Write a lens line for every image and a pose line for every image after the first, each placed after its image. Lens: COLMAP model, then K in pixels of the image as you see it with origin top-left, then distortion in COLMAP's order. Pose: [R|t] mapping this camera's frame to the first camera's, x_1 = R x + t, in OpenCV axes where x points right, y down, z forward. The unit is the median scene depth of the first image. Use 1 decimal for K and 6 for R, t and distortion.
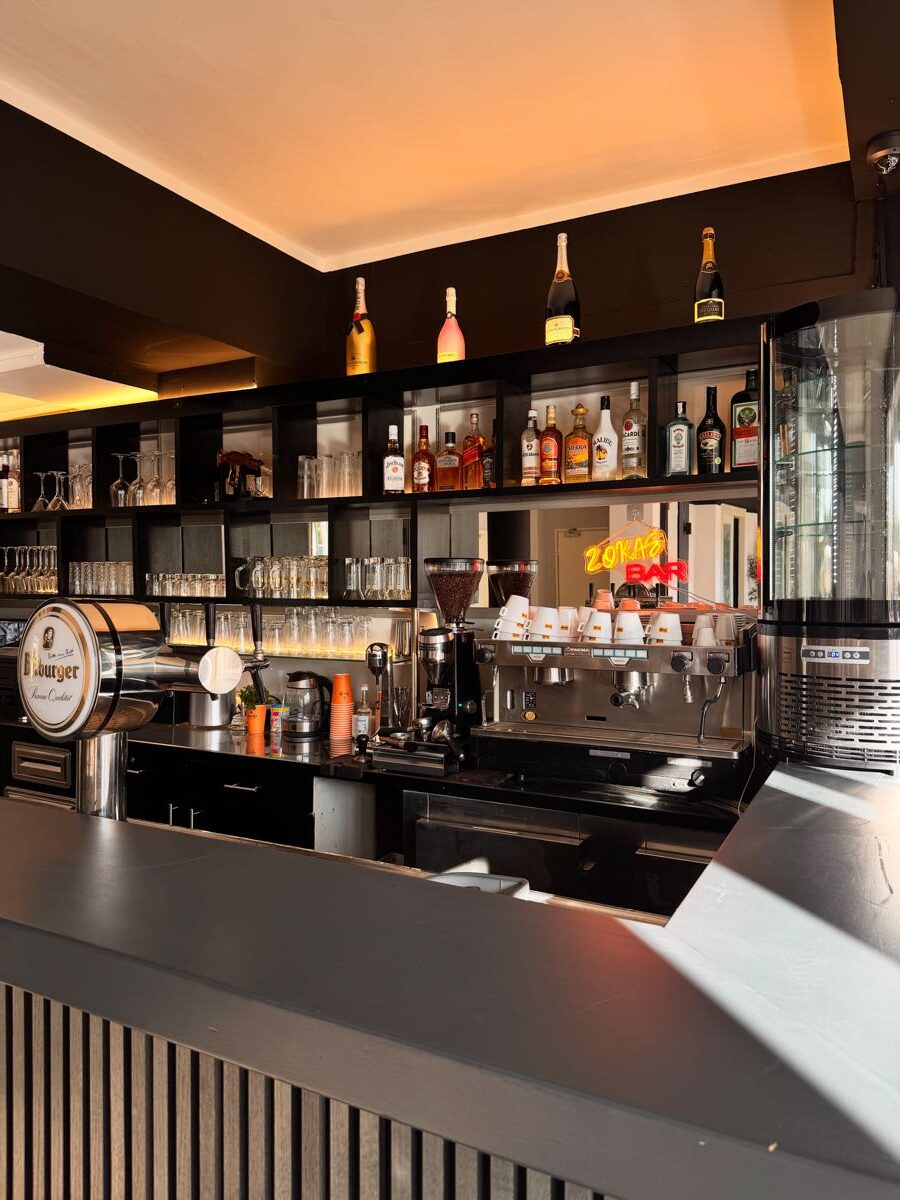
lens RADIAL K [[850.6, 0, 446.6], [0, 850.6, 607.3], [0, 0, 1]] dist [0.087602, -0.127981]
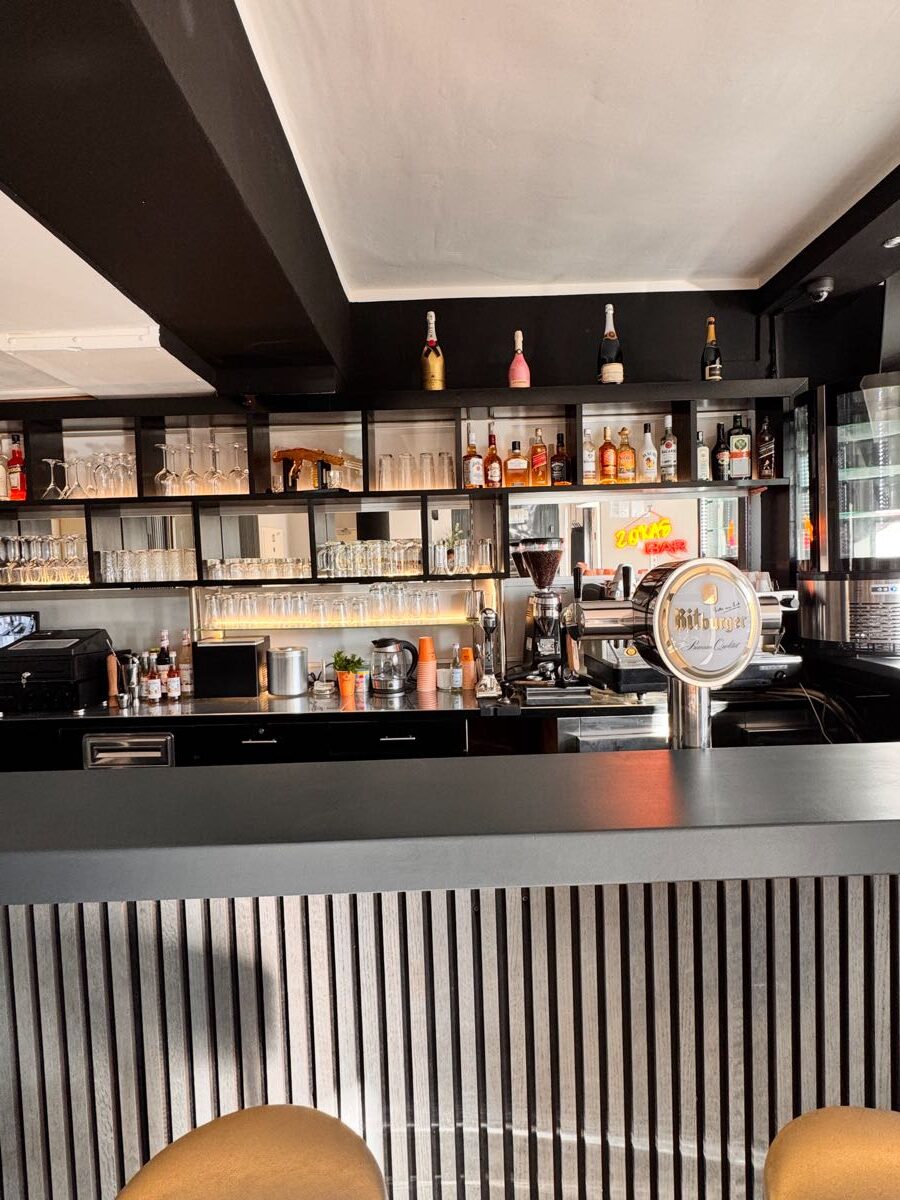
lens RADIAL K [[614.1, 0, 450.0], [0, 614.1, 600.0], [0, 0, 1]] dist [-0.002604, 0.000466]
pose [[0.875938, -0.052757, 0.479530, -0.569607], [0.045150, 0.998605, 0.027391, 0.004448], [-0.480306, -0.002342, 0.877098, 0.243436]]
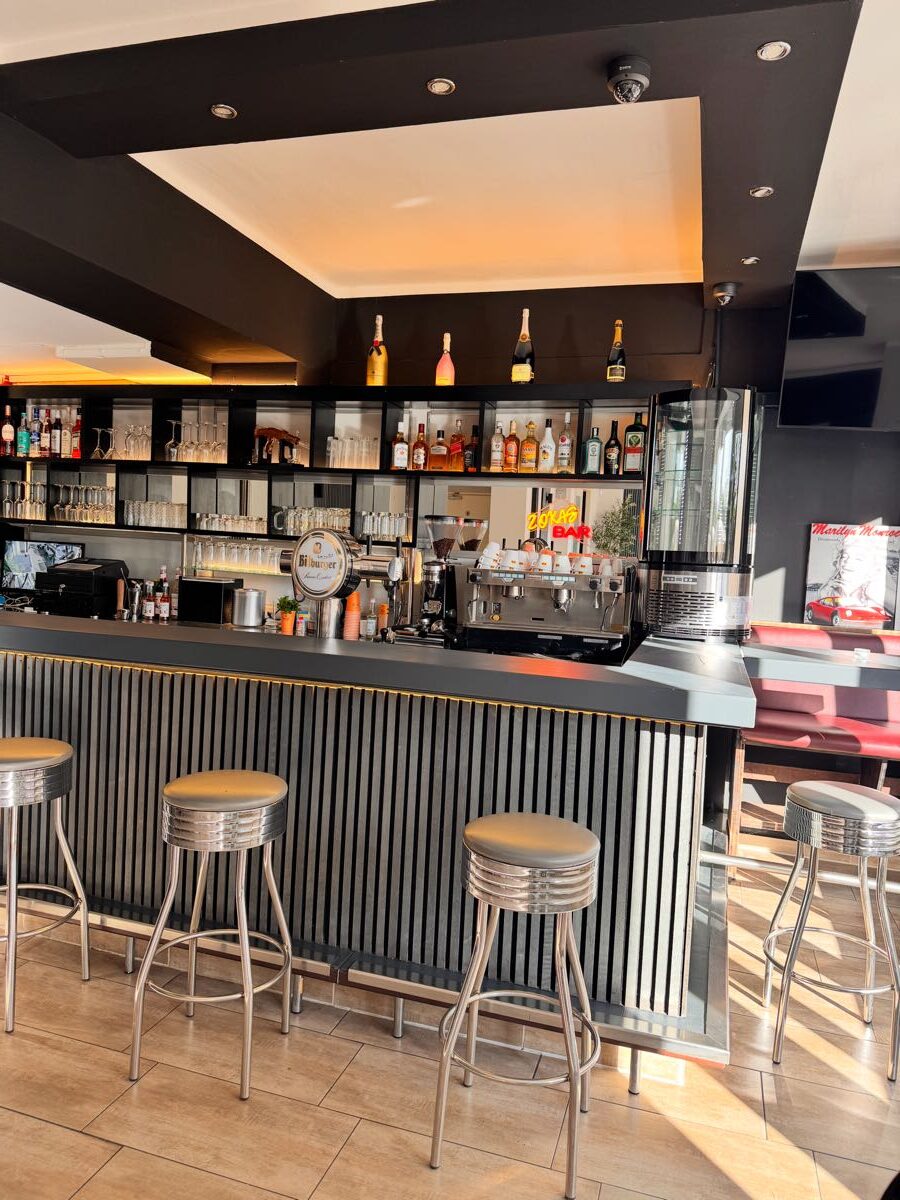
lens RADIAL K [[840.7, 0, 450.0], [0, 840.7, 600.0], [0, 0, 1]] dist [0.085705, -0.001209]
pose [[0.981932, 0.038181, 0.185343, -0.253019], [-0.046350, 0.998126, 0.039943, 0.031432], [-0.183470, -0.047812, 0.981862, -0.481055]]
